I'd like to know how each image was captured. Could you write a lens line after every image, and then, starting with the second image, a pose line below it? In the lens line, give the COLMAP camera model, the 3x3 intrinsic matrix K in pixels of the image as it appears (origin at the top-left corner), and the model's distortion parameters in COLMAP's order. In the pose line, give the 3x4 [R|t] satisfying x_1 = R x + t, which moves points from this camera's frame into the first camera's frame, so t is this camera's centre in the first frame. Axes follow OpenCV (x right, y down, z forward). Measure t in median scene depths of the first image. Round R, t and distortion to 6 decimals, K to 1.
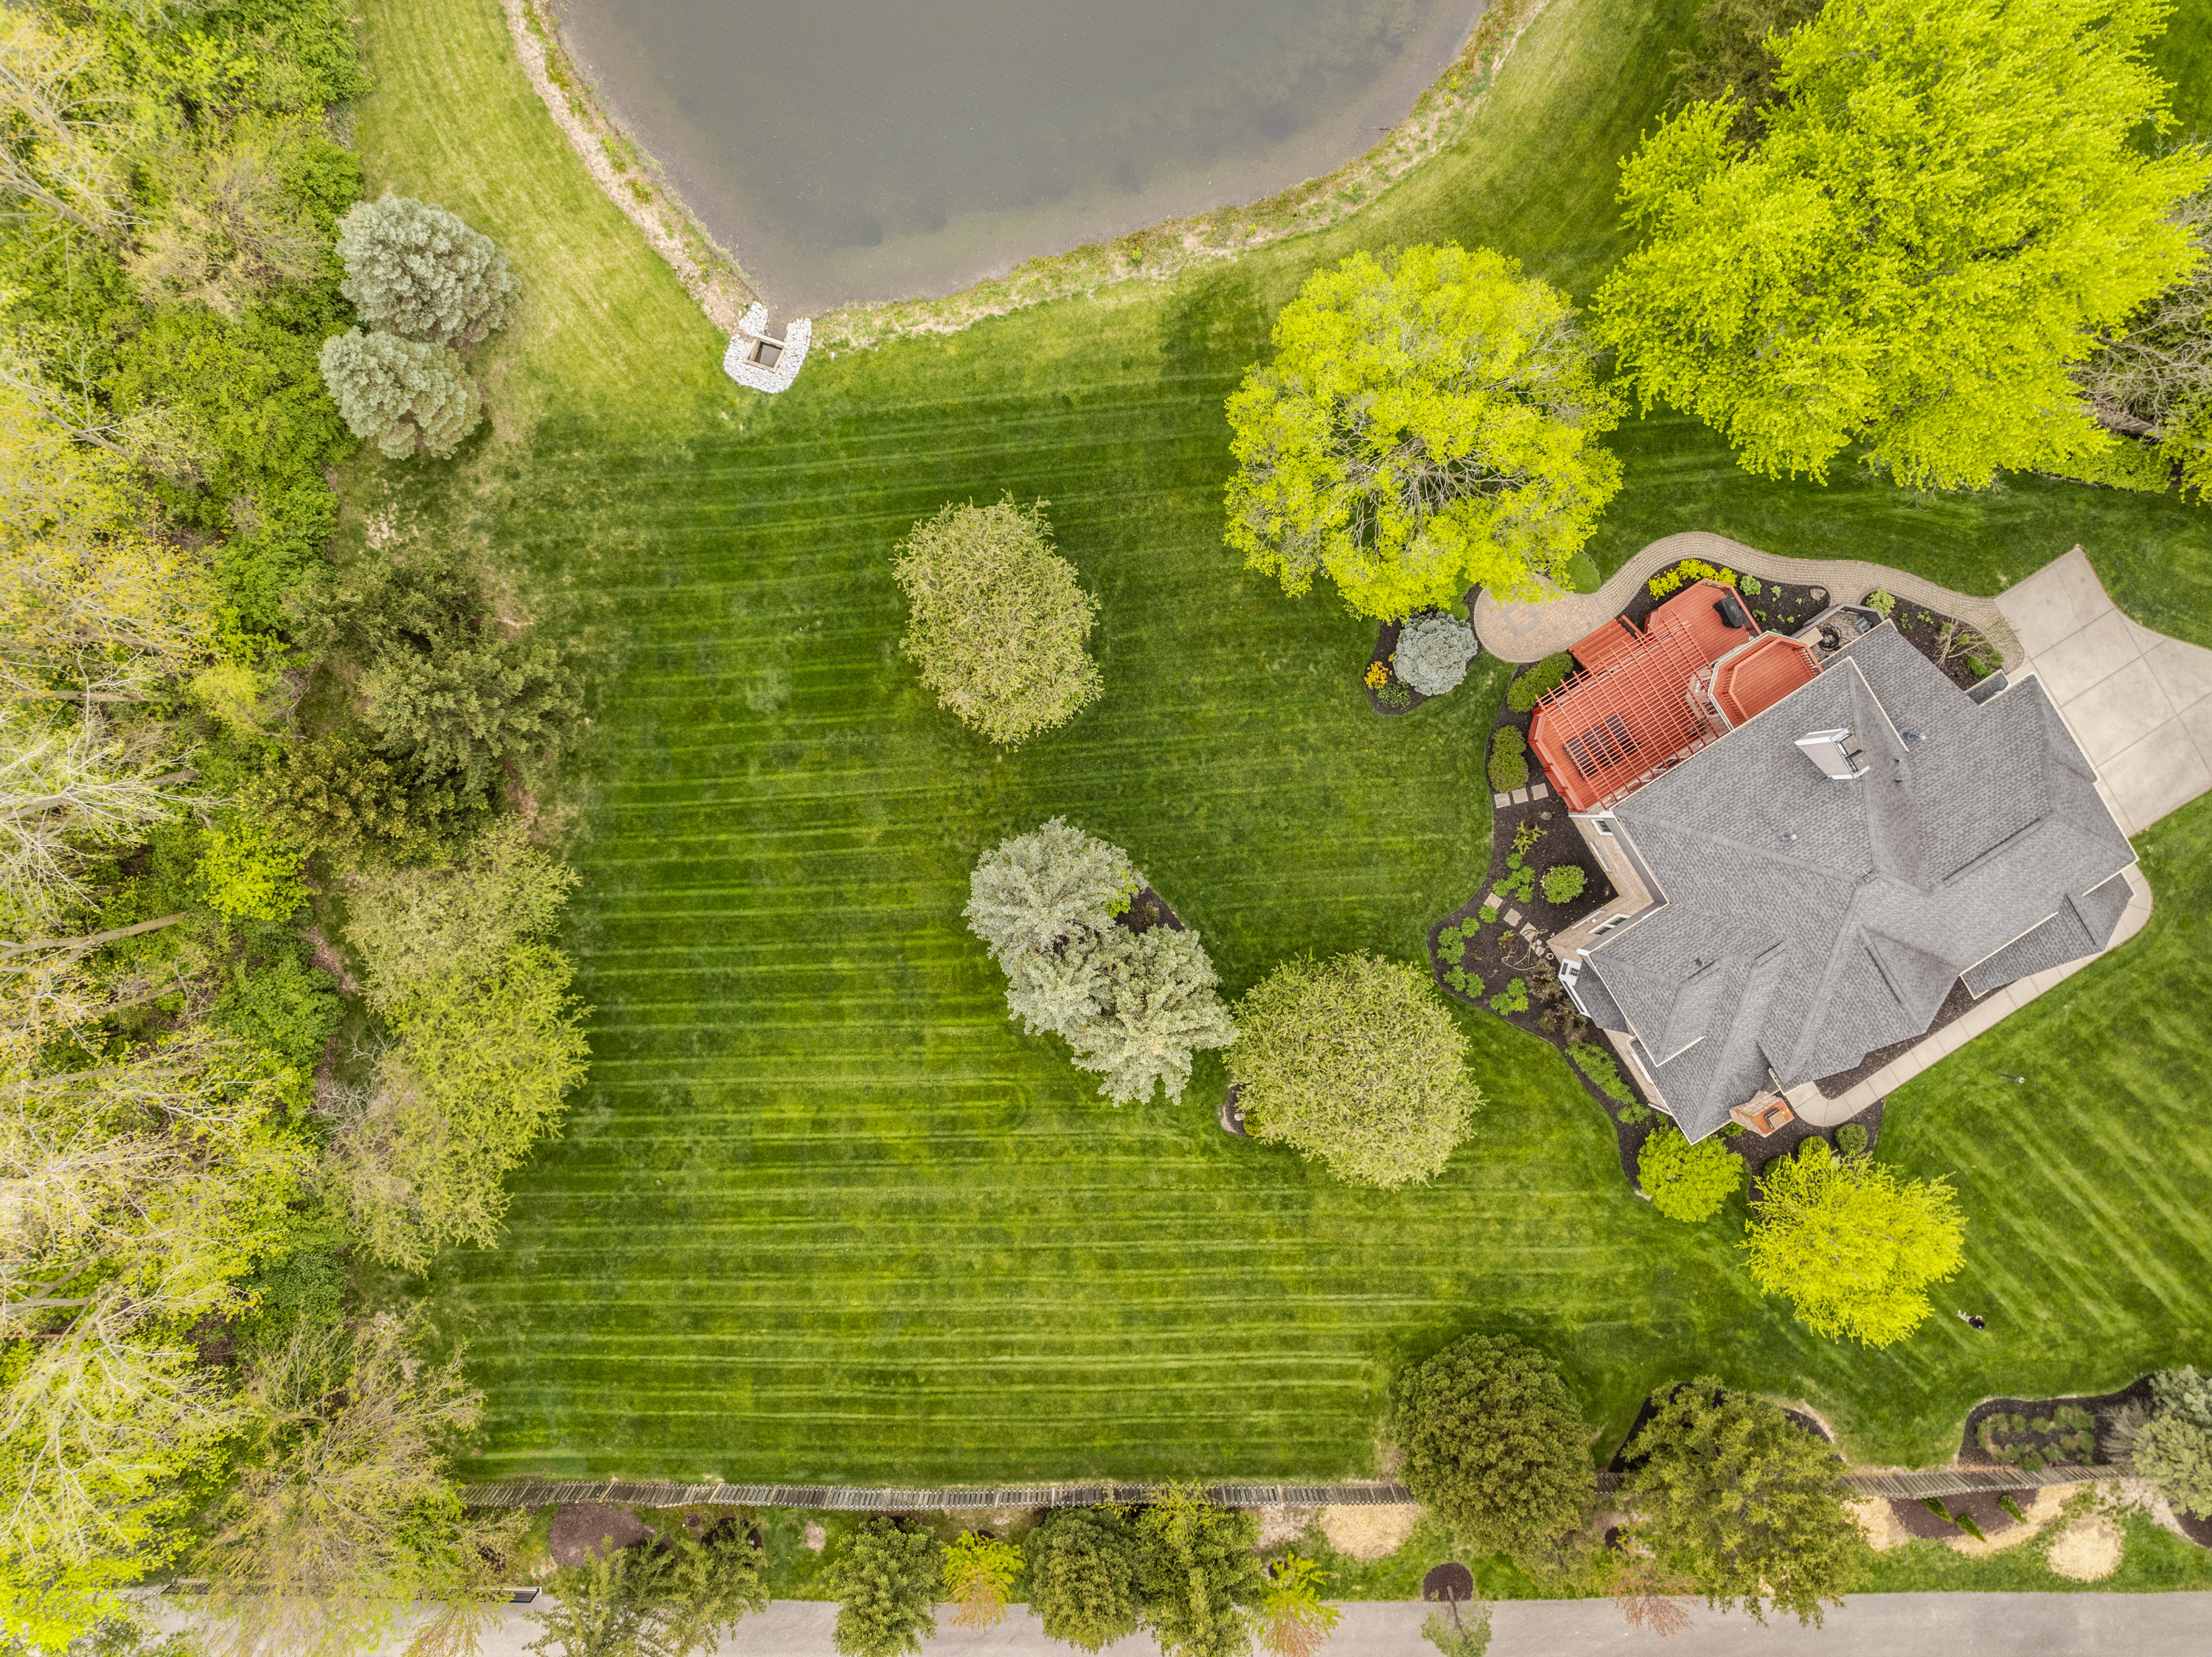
lens RADIAL K [[1589.9, 0, 1021.5], [0, 1589.9, 813.7], [0, 0, 1]] dist [-0.045335, 0.009978]
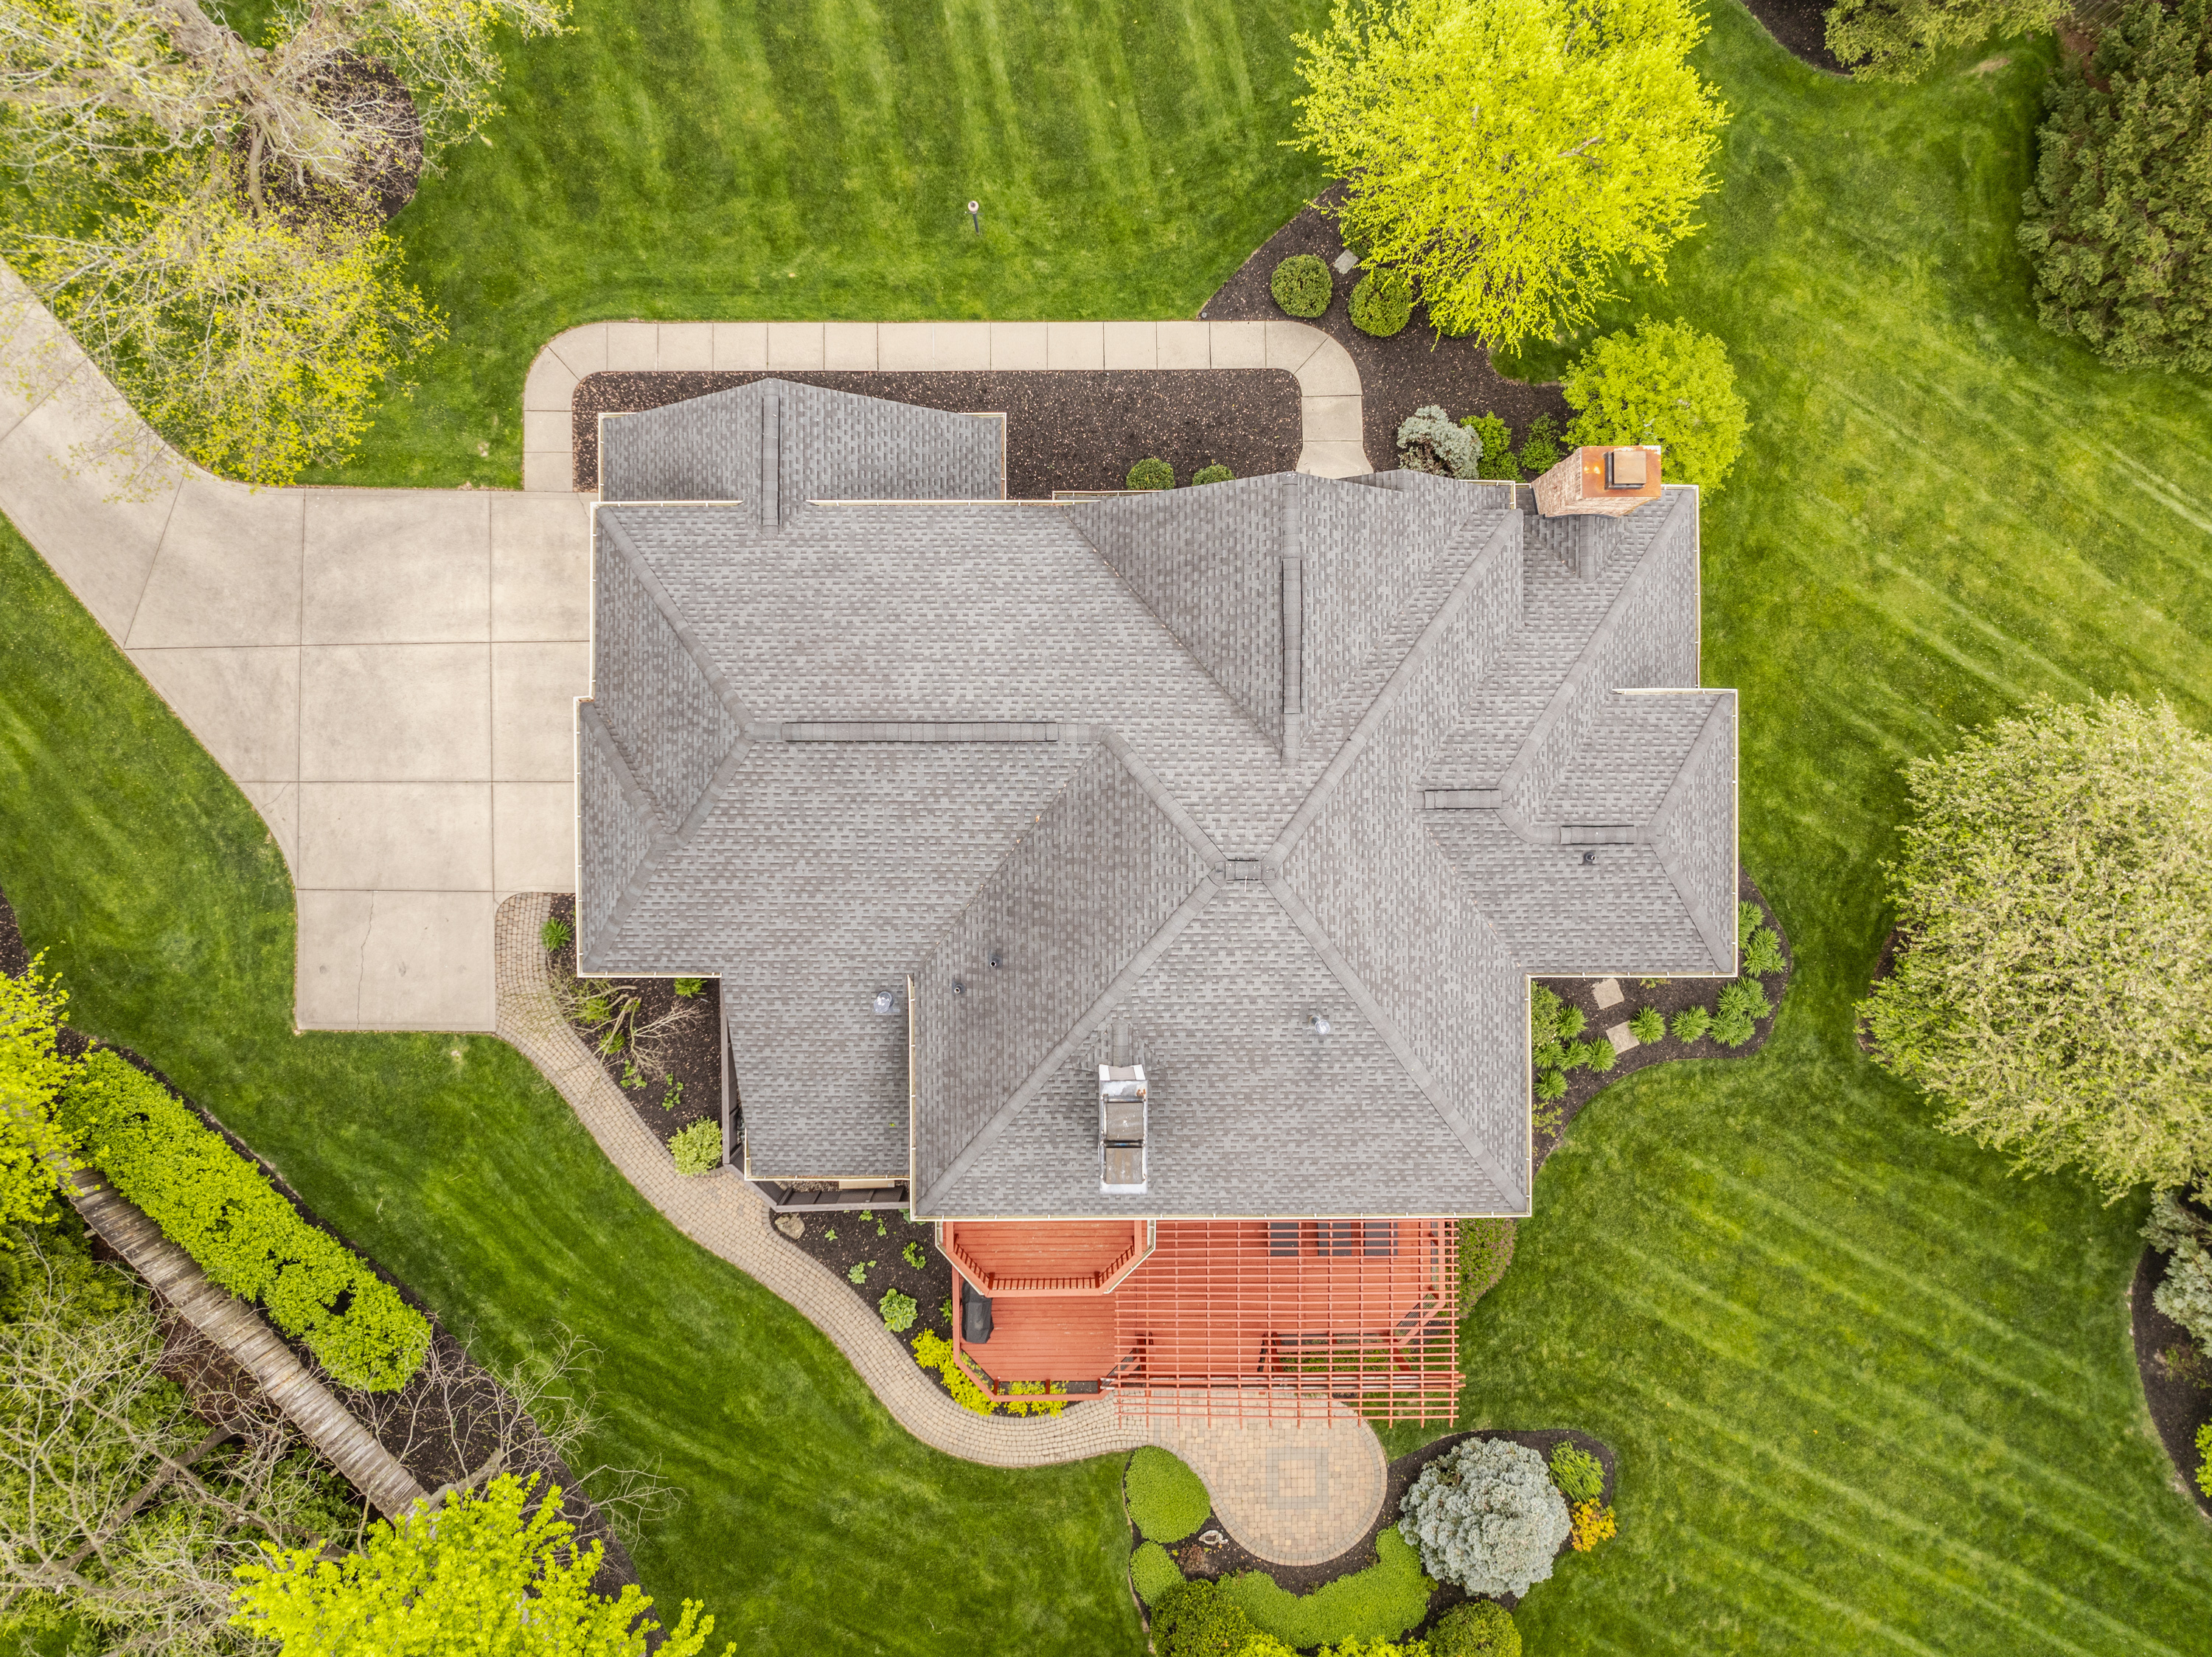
lens RADIAL K [[1589.9, 0, 1095.1], [0, 1589.9, 833.5], [0, 0, 1]] dist [-0.045335, 0.009978]
pose [[-0.849045, -0.528269, -0.007310, 0.491725], [0.528320, -0.848972, -0.011163, 0.027159], [-0.000309, -0.013340, 0.999911, 0.482728]]
